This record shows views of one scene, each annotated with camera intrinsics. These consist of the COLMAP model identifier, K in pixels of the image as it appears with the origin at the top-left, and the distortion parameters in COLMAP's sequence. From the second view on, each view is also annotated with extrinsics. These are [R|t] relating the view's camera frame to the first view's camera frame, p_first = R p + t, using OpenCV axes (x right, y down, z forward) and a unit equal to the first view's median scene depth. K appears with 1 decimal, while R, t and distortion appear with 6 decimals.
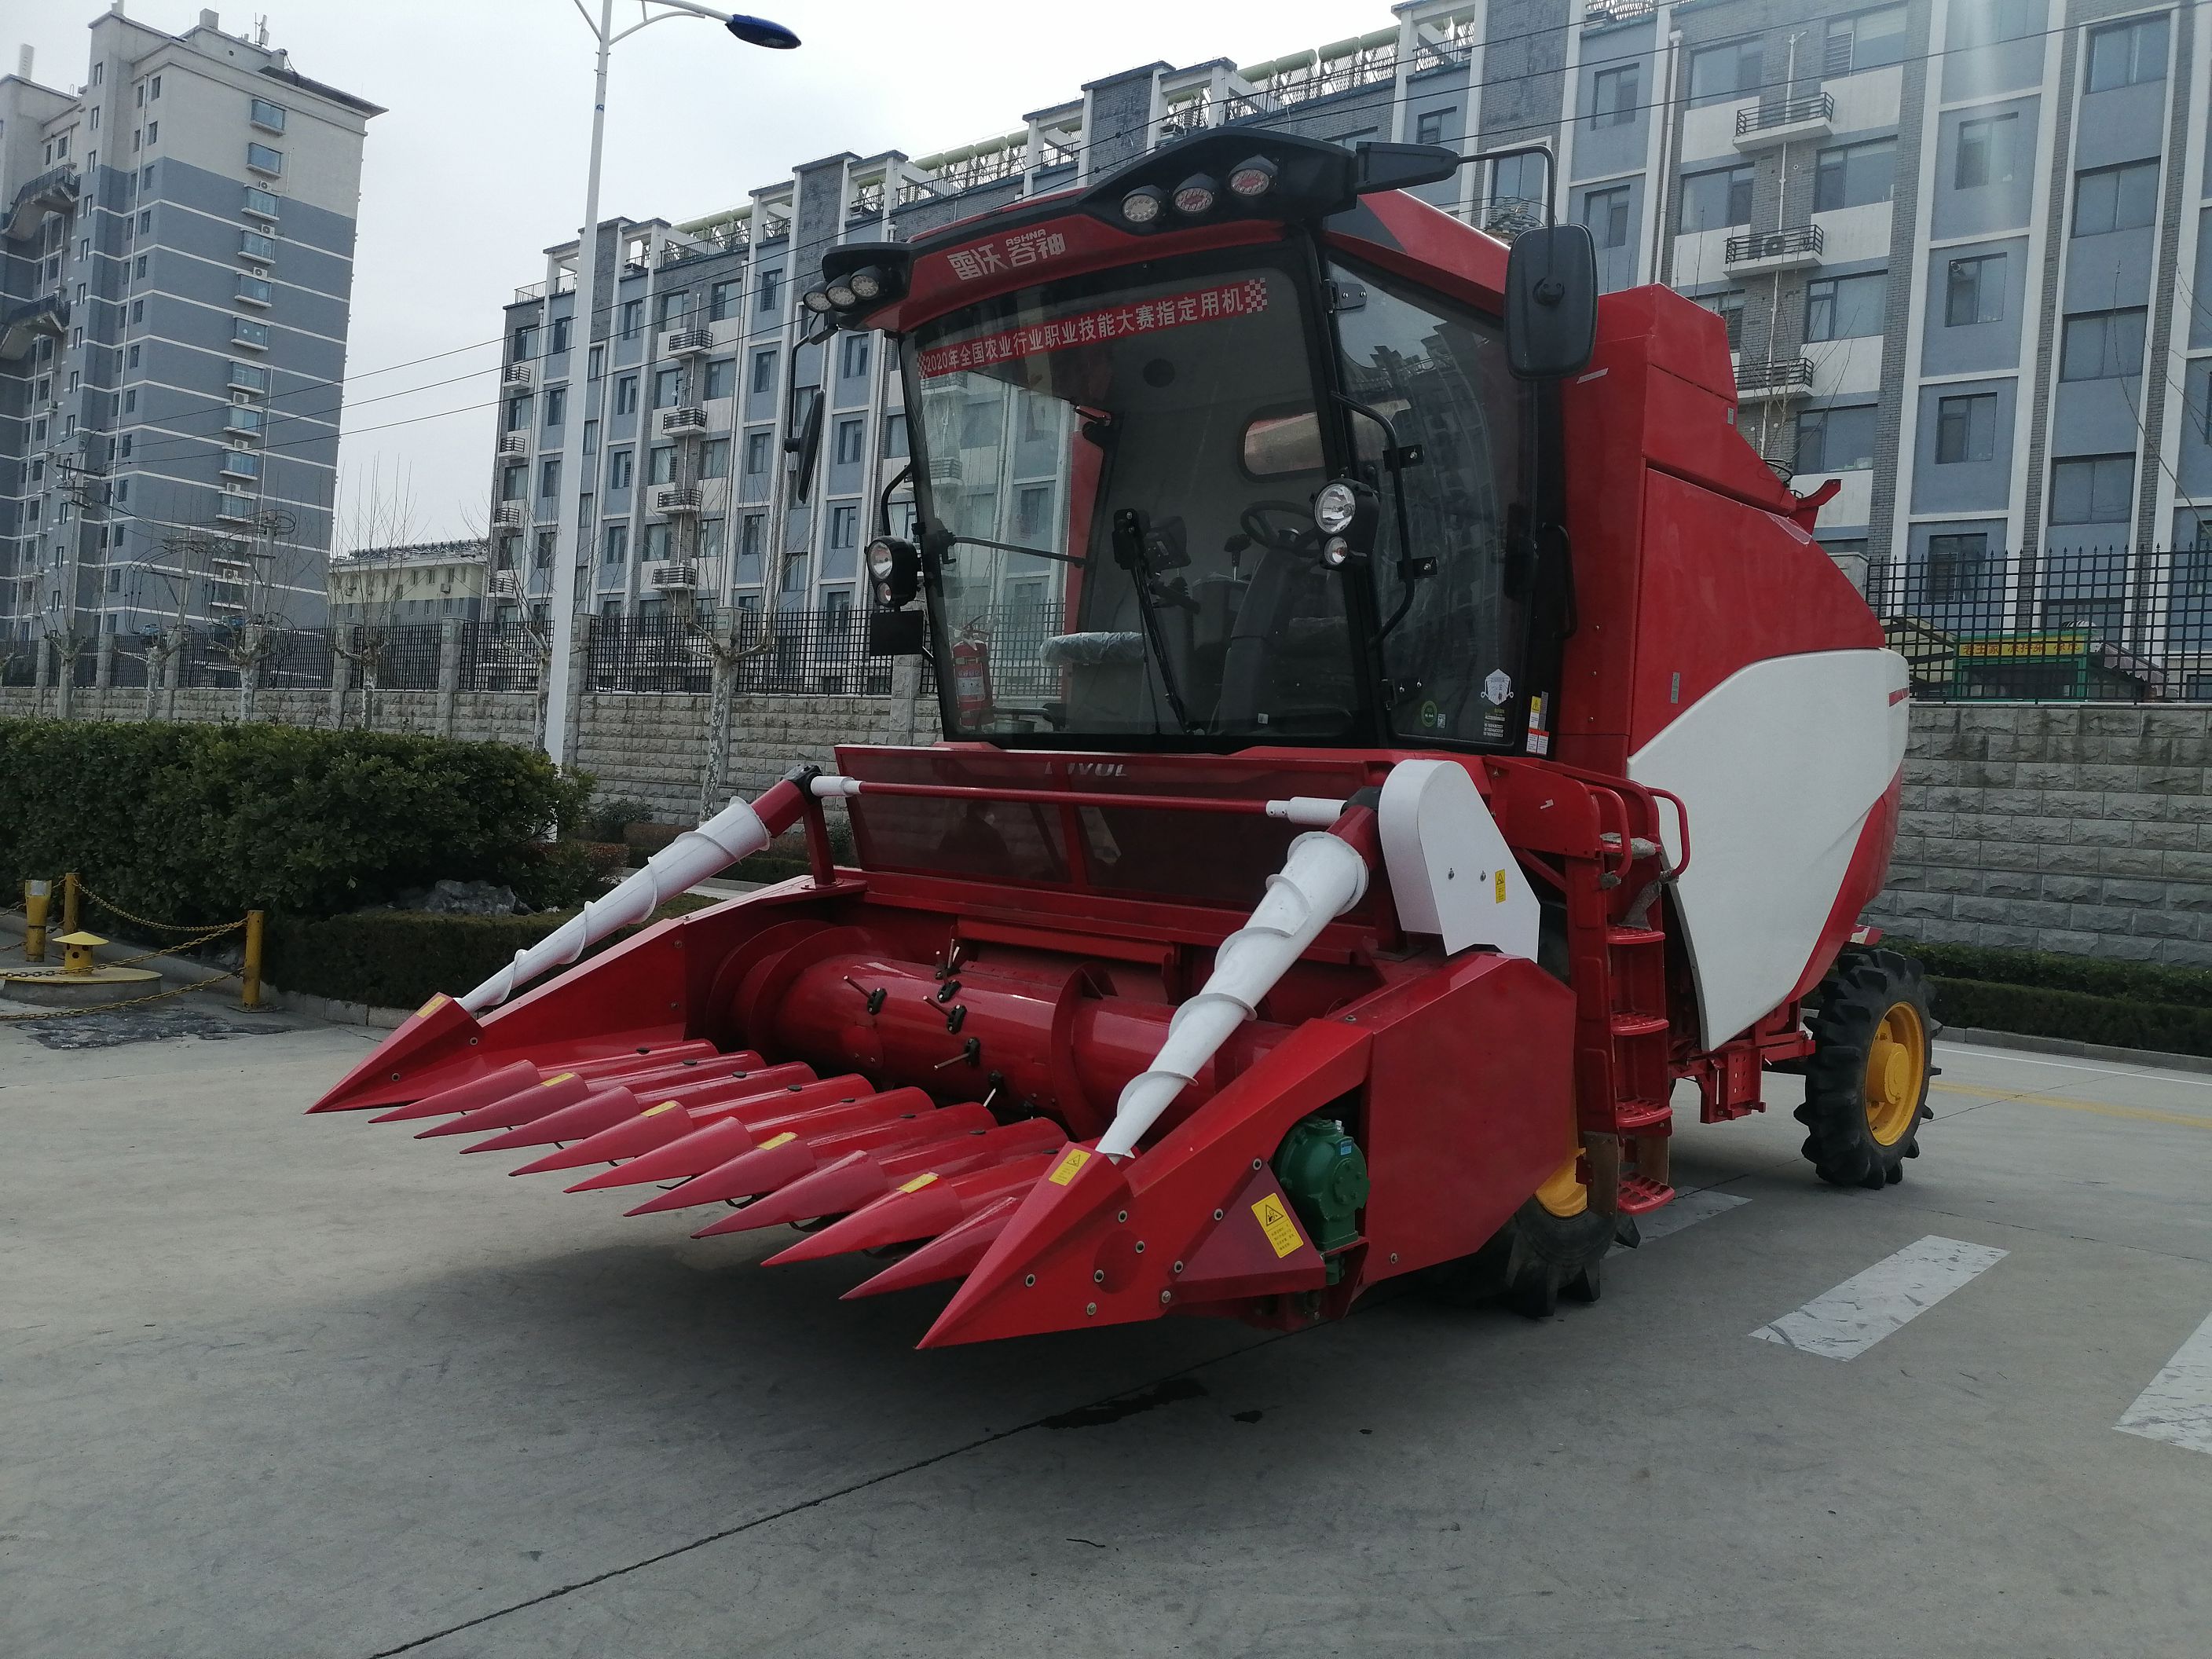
lens RADIAL K [[1750.0, 0, 1088.1], [0, 1750.0, 829.0], [0, 0, 1]] dist [0.005753, -0.004705]
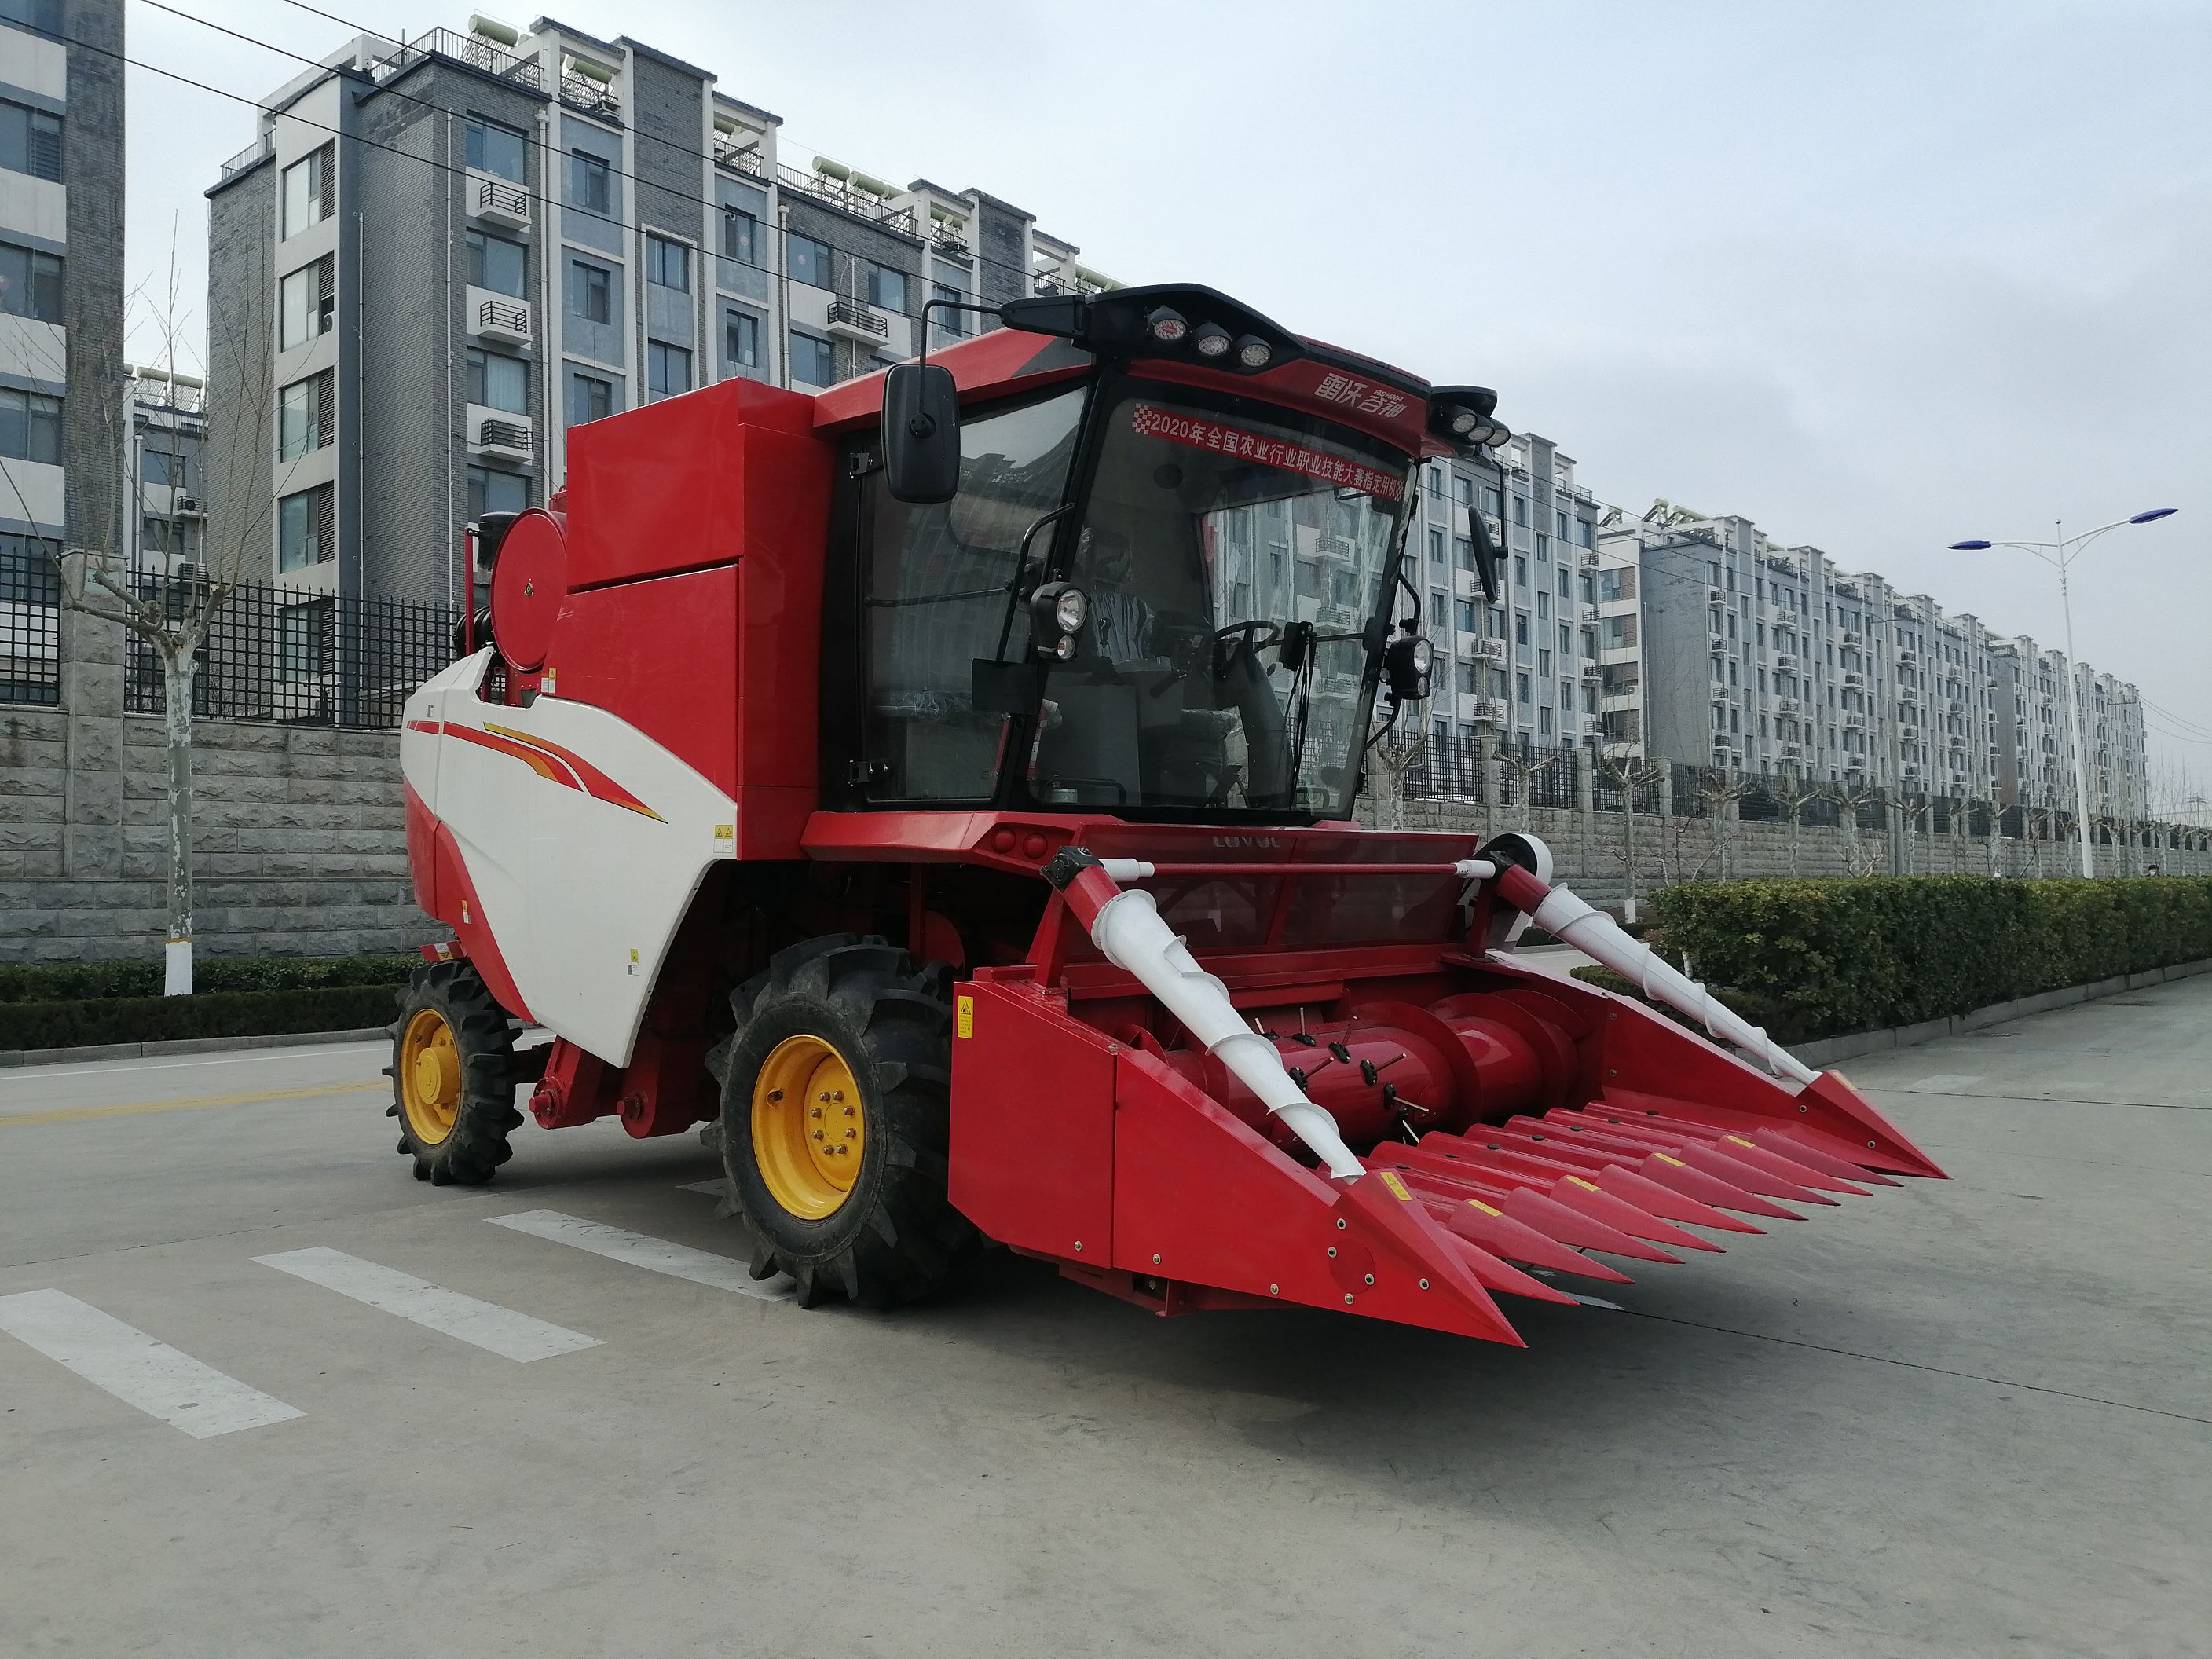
lens RADIAL K [[1728.1, 0, 1082.7], [0, 1728.1, 831.0], [0, 0, 1]] dist [0.053383, -0.078789]
pose [[-0.002411, -0.036087, 0.999346, -1.316604], [0.009578, 0.999302, 0.036109, -0.100078], [-0.999951, 0.009659, -0.002063, 1.314958]]
